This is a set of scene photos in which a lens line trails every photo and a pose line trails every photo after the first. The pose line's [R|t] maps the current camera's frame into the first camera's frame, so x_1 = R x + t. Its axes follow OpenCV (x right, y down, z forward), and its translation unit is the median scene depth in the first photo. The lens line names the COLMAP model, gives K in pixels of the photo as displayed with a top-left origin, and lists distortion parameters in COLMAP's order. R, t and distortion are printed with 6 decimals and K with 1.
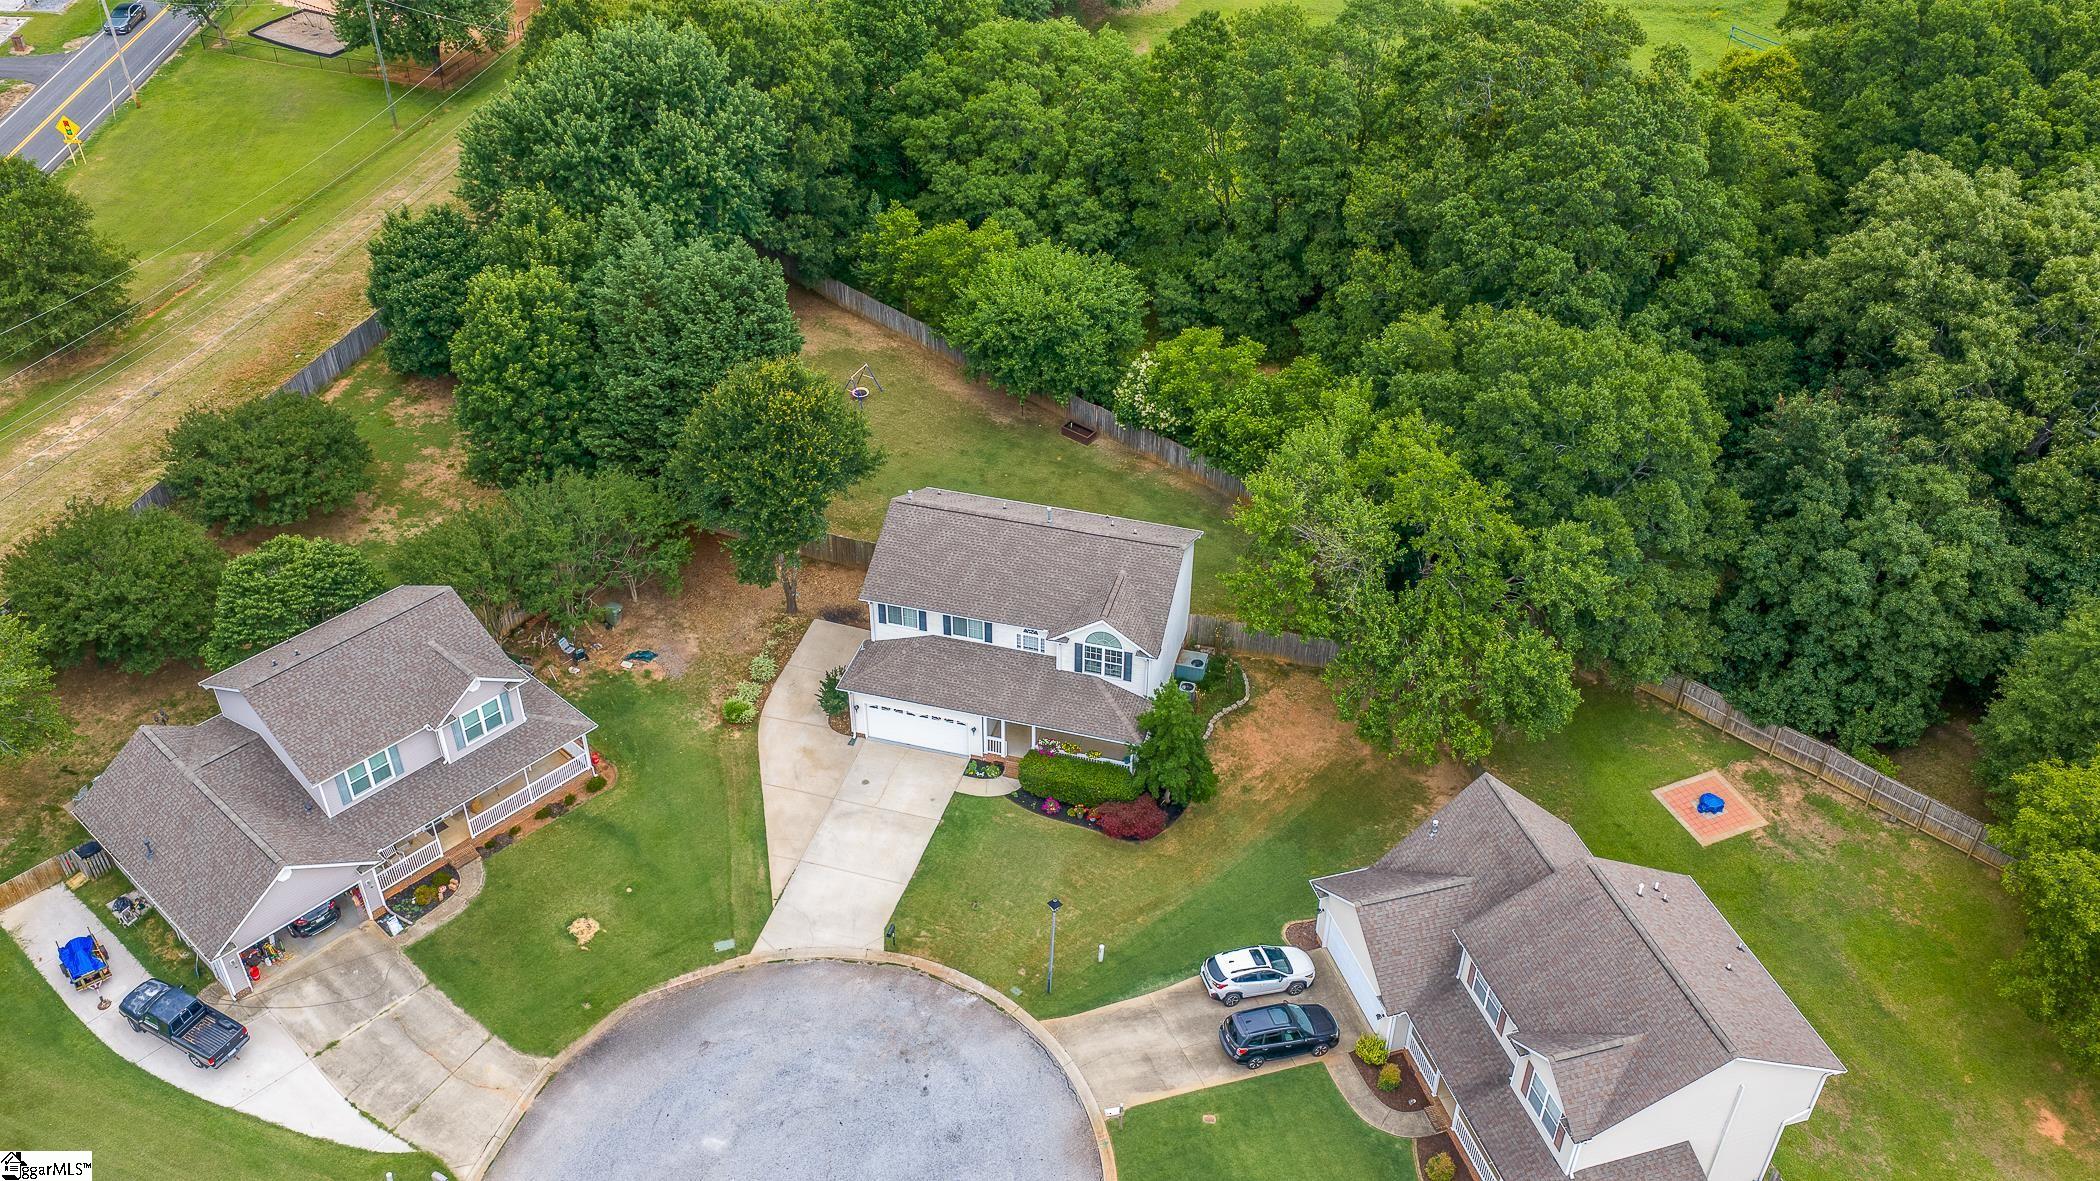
lens RADIAL K [[1693.7, 0, 1049.9], [0, 1693.7, 627.1], [0, 0, 1]] dist [0.034204, -0.060344]
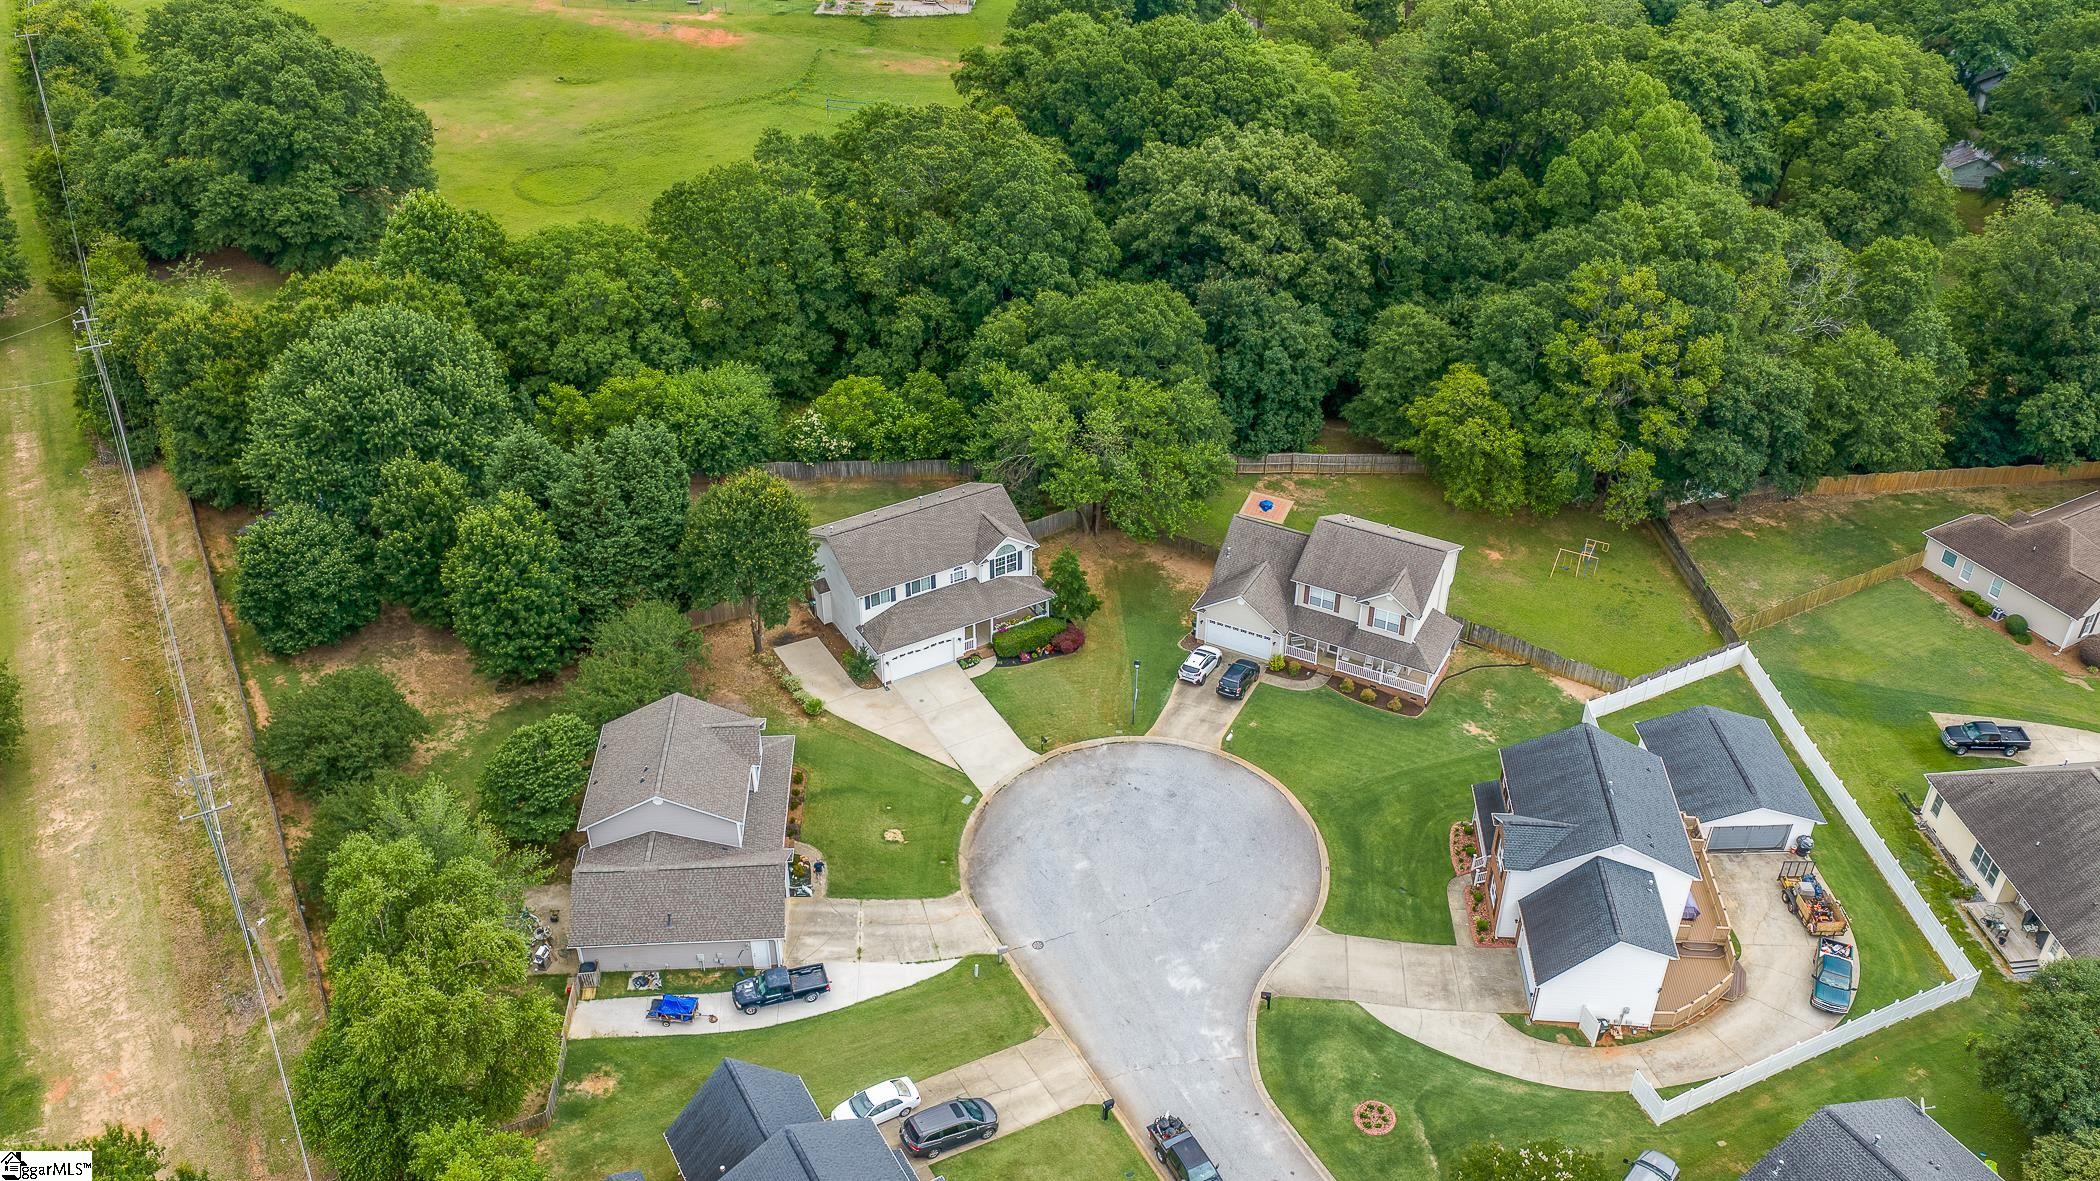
lens RADIAL K [[1693.7, 0, 1049.9], [0, 1693.7, 627.1], [0, 0, 1]] dist [0.034204, -0.060344]
pose [[0.699876, -0.423515, 0.575160, -0.935489], [0.439565, 0.890087, 0.120529, -0.107472], [-0.562988, 0.168465, 0.809113, -0.334018]]
